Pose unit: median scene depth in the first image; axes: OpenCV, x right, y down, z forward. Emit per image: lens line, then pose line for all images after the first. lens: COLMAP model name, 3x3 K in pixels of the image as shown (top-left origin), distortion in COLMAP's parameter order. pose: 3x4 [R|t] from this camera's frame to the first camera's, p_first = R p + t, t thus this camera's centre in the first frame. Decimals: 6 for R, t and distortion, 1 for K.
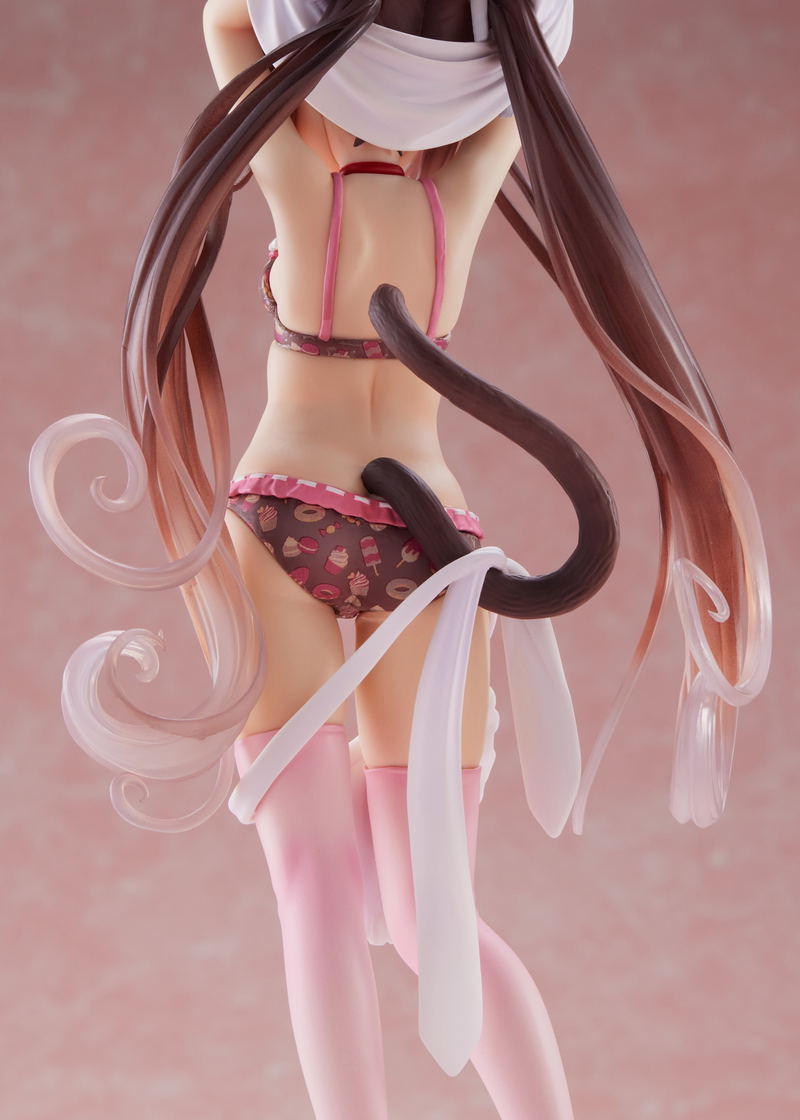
lens RADIAL K [[3308.4, 0, 400.0], [0, 3308.4, 560.0], [0, 0, 1]] dist [-3.377083, -0.067355]
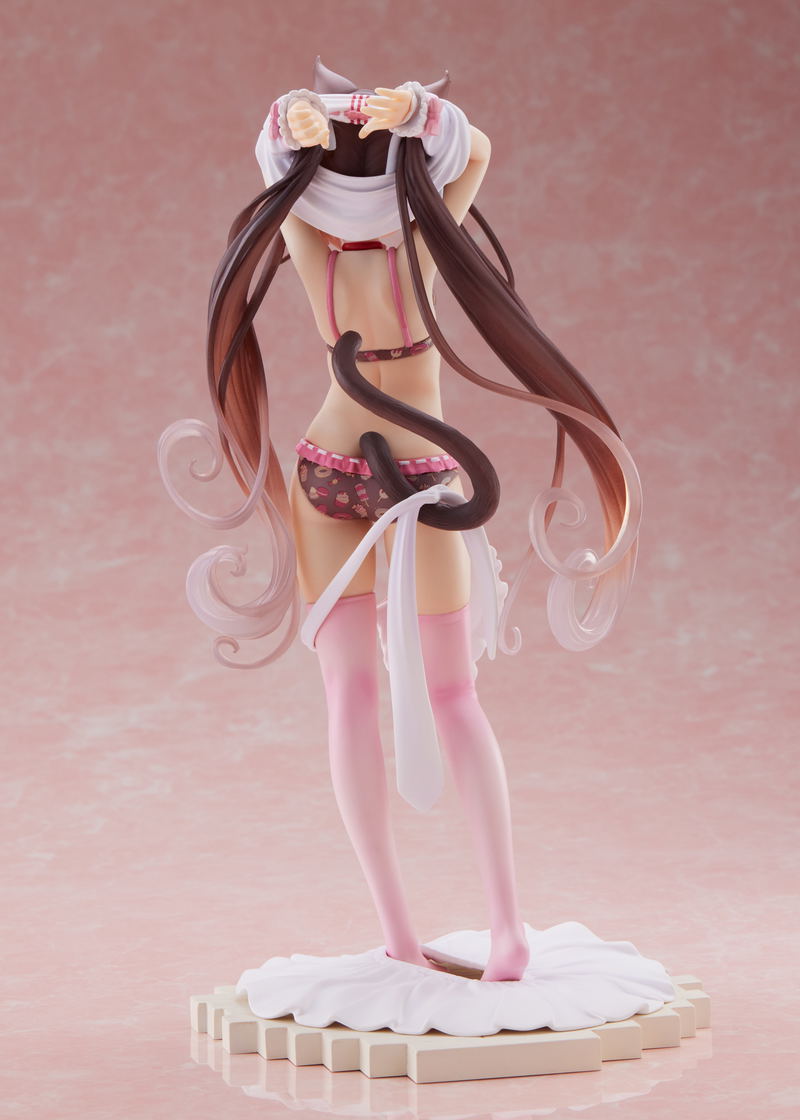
lens RADIAL K [[3308.4, 0, 400.0], [0, 3308.4, 560.0], [0, 0, 1]] dist [-3.377083, -0.067355]
pose [[0.996428, -0.068463, -0.049437, 0.086961], [0.070325, 0.996839, 0.036960, -0.028035], [0.046751, -0.040305, 0.998093, -0.605834]]
